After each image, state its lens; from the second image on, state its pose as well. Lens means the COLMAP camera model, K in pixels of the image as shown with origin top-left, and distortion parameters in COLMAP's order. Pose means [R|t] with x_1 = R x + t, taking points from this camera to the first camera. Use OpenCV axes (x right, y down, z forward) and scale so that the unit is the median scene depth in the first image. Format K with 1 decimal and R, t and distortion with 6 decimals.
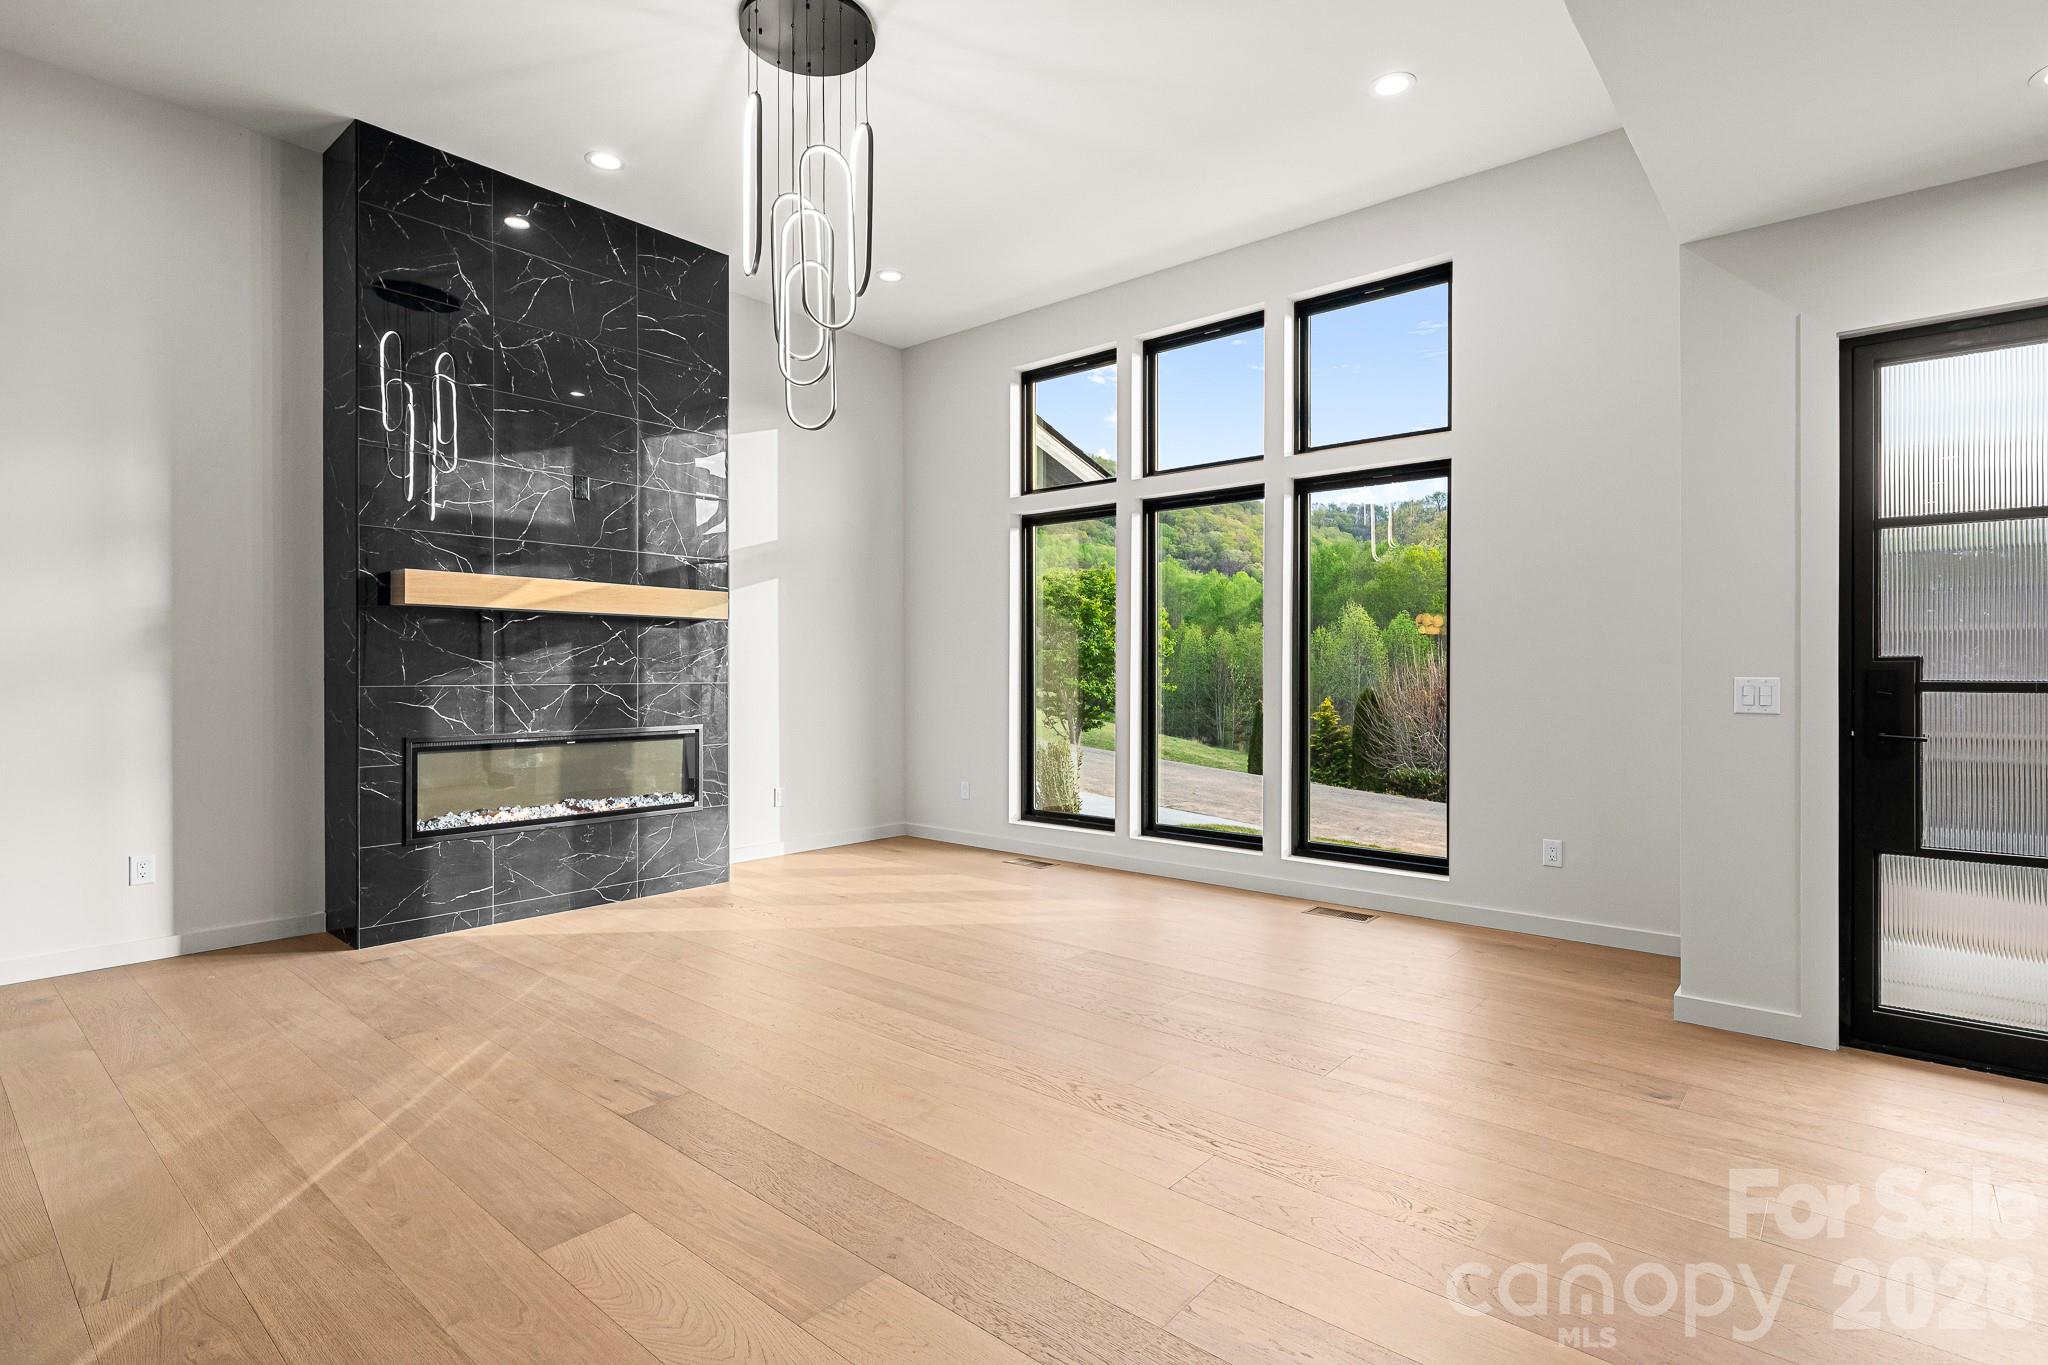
lens RADIAL K [[996.8, 0, 1008.9], [0, 996.8, 662.8], [0, 0, 1]] dist [0.001402, -0.000921]
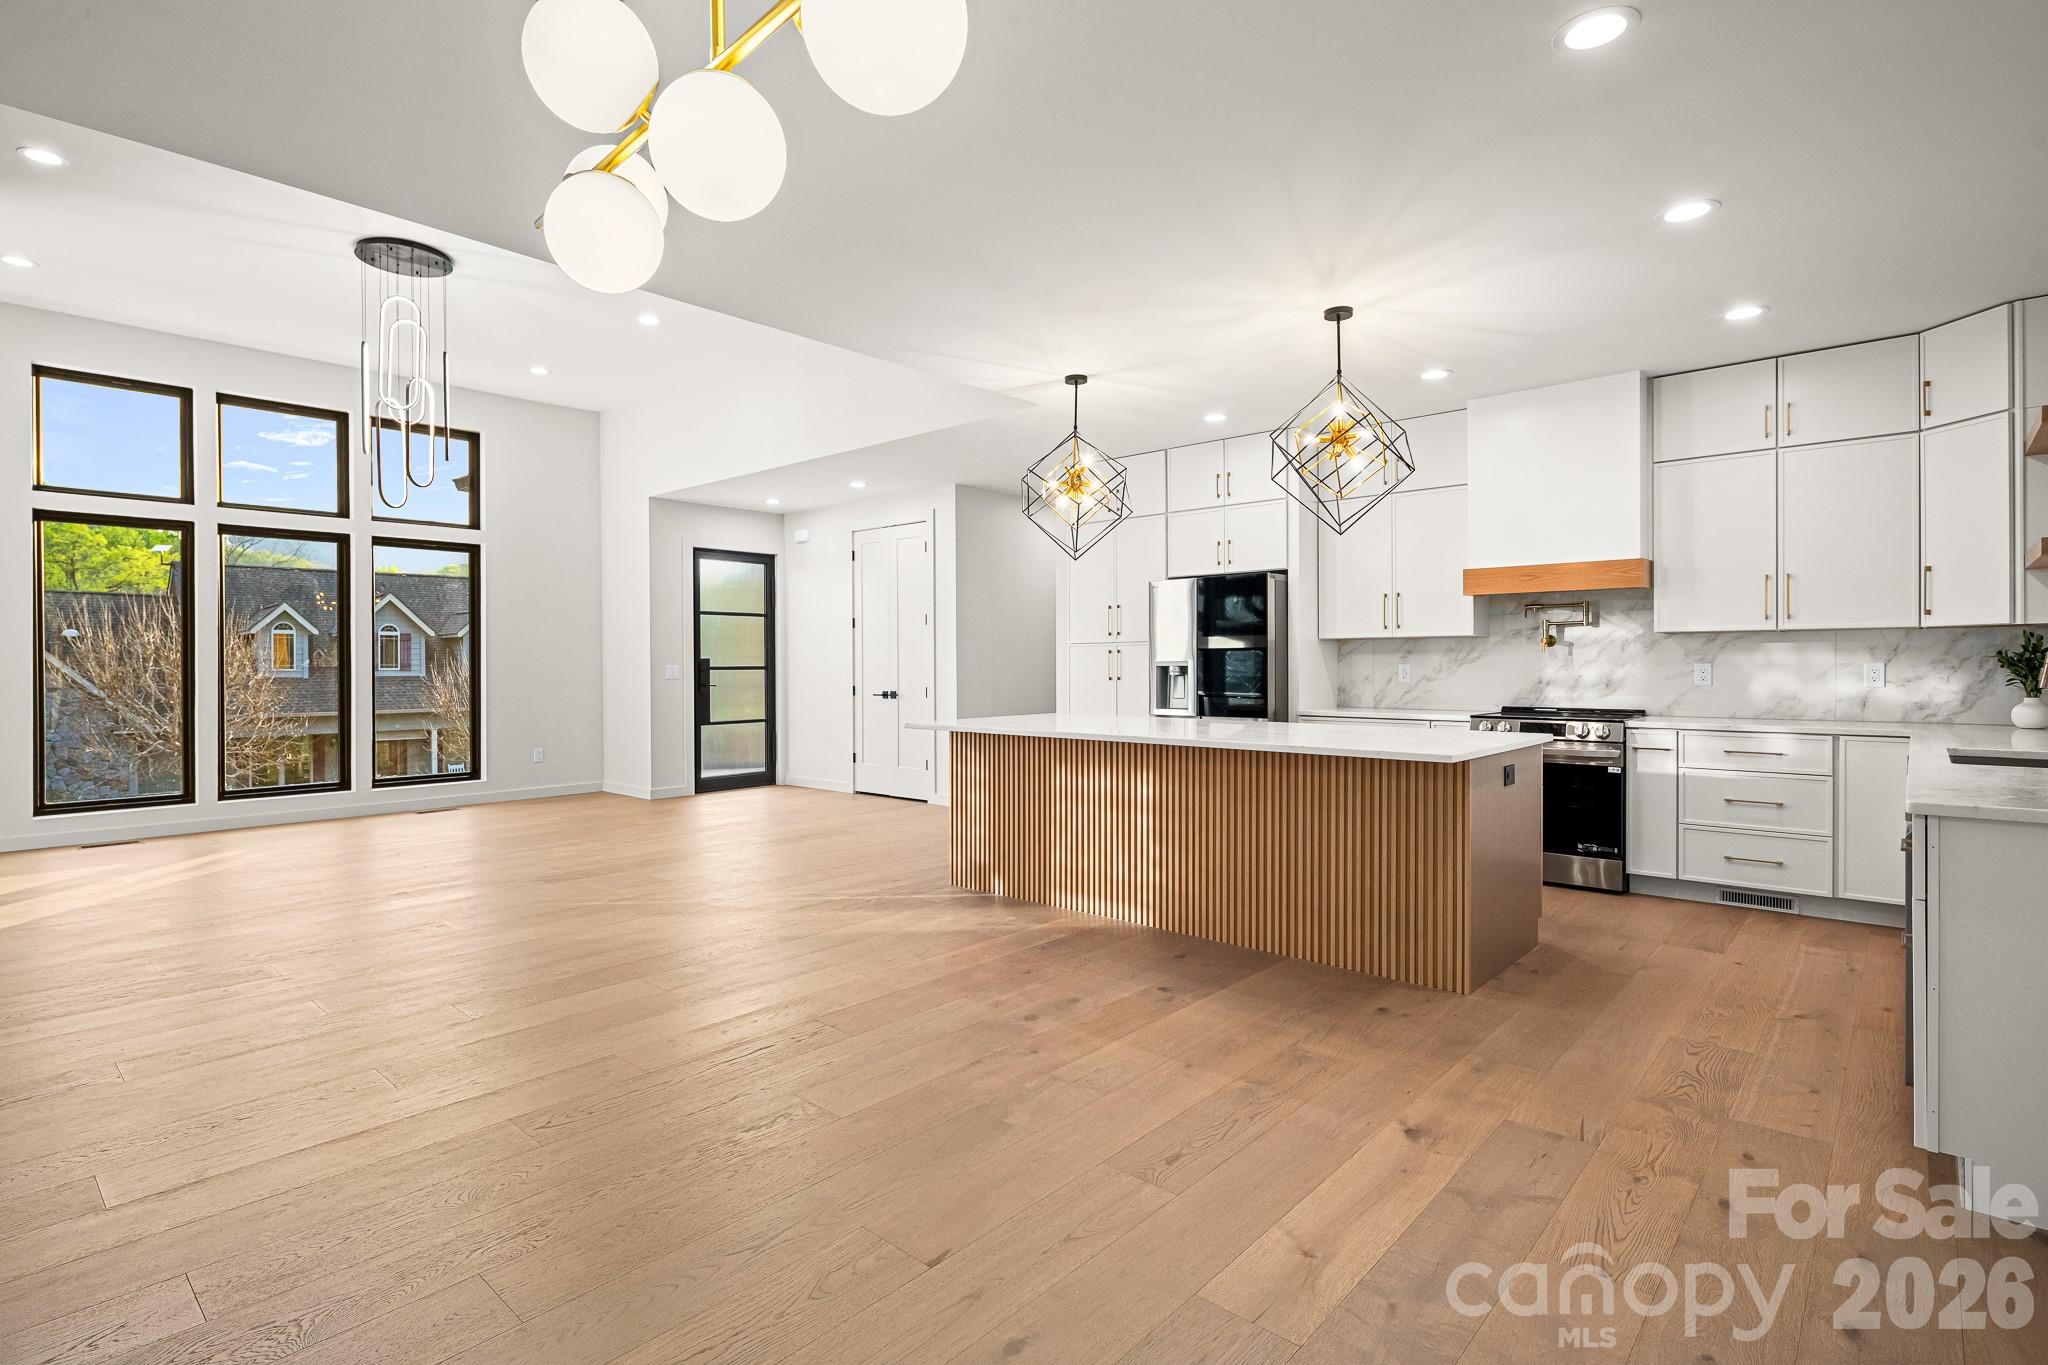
lens RADIAL K [[996.8, 0, 1008.9], [0, 996.8, 662.8], [0, 0, 1]] dist [0.001402, -0.000921]
pose [[0.032496, -0.001079, 0.999471, -1.308117], [-0.003729, 0.999992, 0.001200, -0.000090], [-0.999465, -0.003766, 0.032492, -0.001332]]
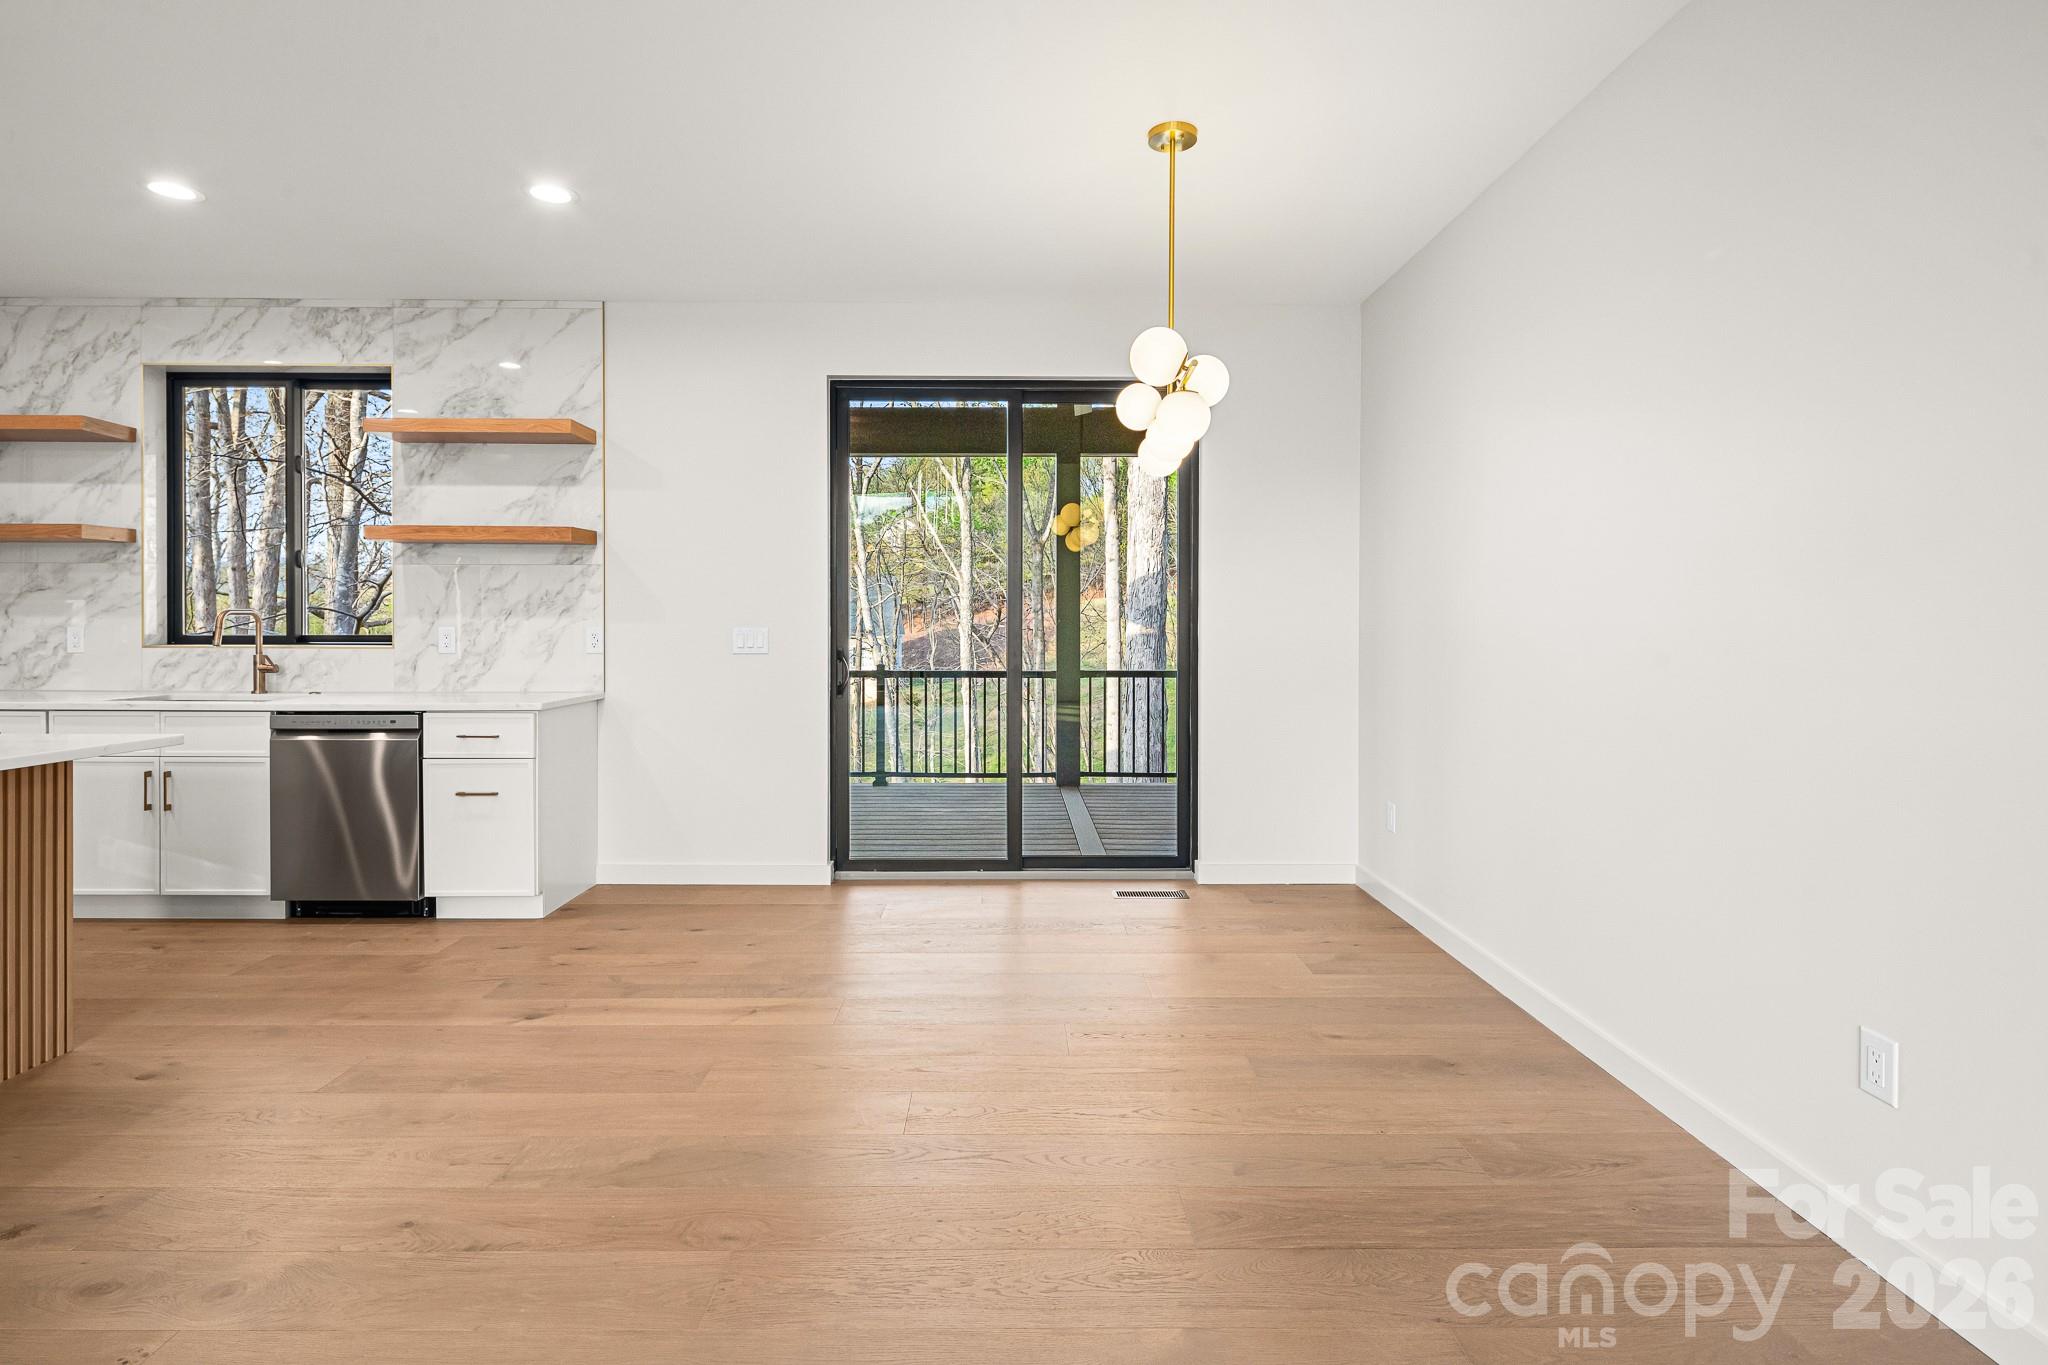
lens RADIAL K [[987.6, 0, 1020.6], [0, 987.6, 631.1], [0, 0, 1]] dist [0.001449, -0.005131]
pose [[-0.748734, 0.001070, -0.662869, -0.605487], [0.001839, 0.999998, -0.000463, 0.003331], [0.662867, -0.001566, -0.748735, 0.468522]]
